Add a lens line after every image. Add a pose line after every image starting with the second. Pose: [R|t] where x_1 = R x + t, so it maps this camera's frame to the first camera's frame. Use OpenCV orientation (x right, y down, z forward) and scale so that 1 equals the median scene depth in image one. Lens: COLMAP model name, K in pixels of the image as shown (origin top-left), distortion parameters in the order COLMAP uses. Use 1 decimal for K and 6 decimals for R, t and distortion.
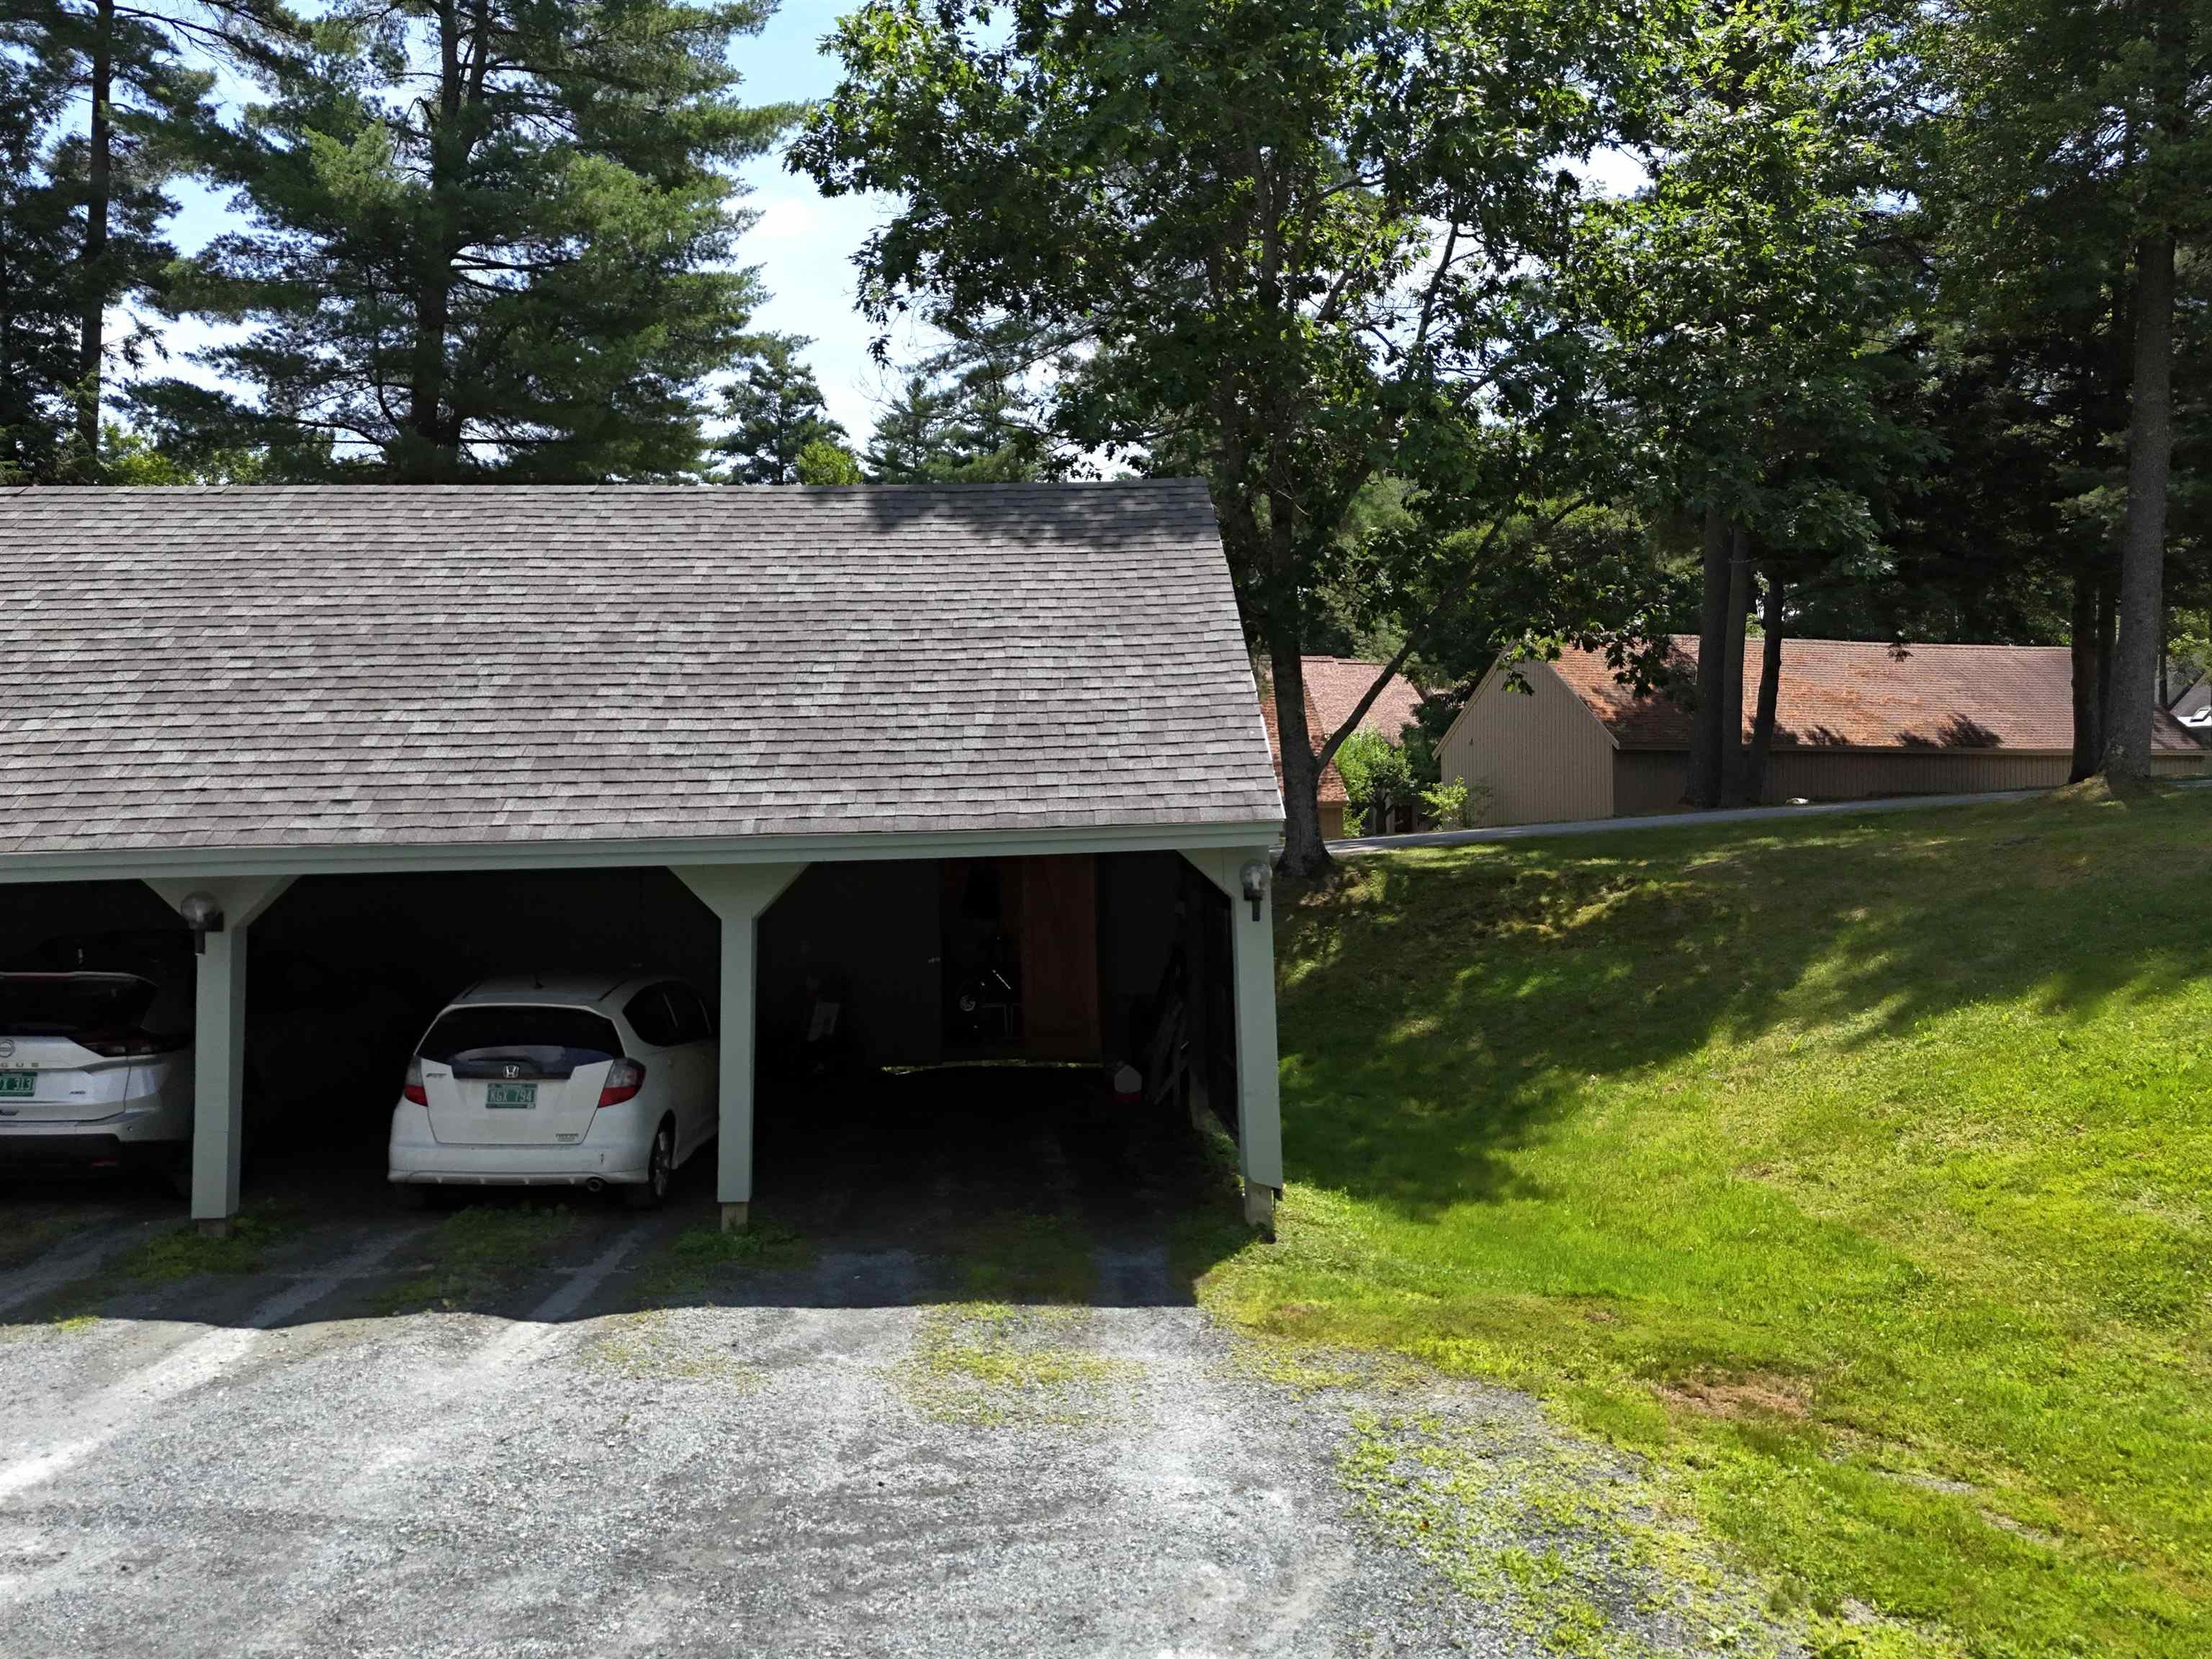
lens RADIAL K [[1599.1, 0, 1106.0], [0, 1599.1, 829.5], [0, 0, 1]] dist [0.067973, -0.054751]
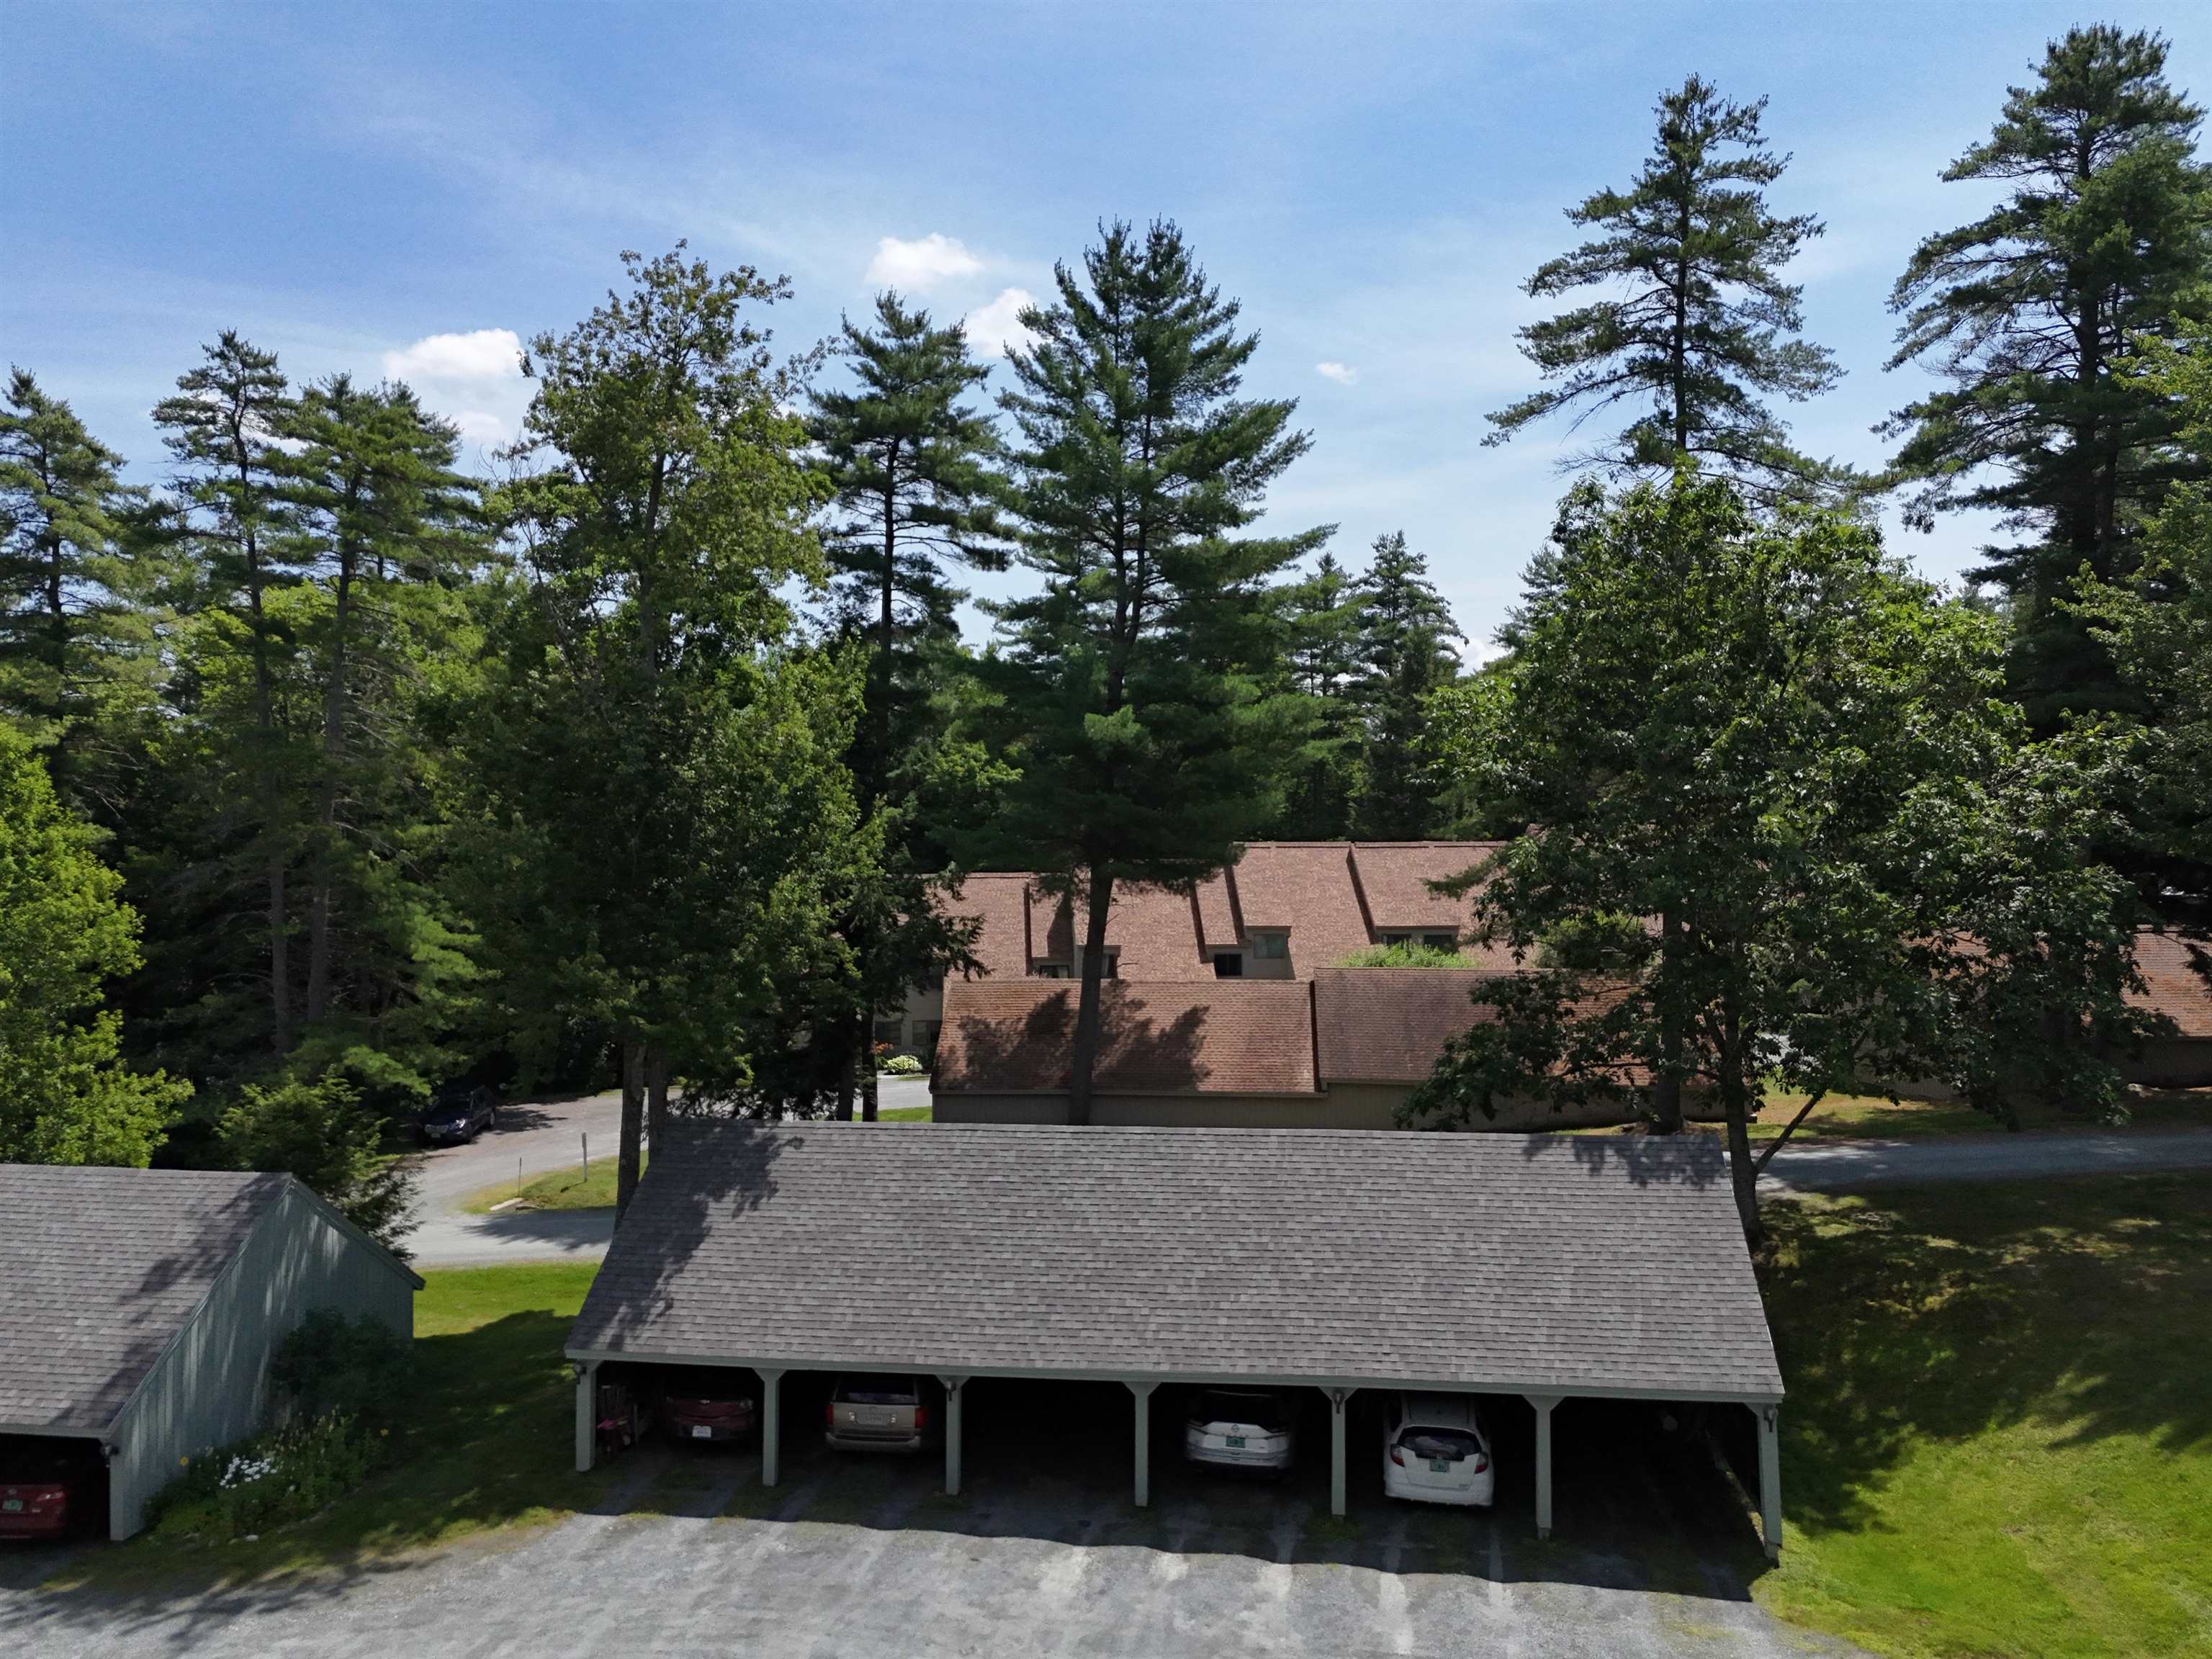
lens RADIAL K [[1599.1, 0, 1106.0], [0, 1599.1, 829.5], [0, 0, 1]] dist [0.067973, -0.054751]
pose [[0.979967, 0.005339, -0.199087, -0.381194], [-0.002294, 0.999877, 0.015520, -0.835537], [0.199145, -0.014752, 0.979859, -1.483975]]
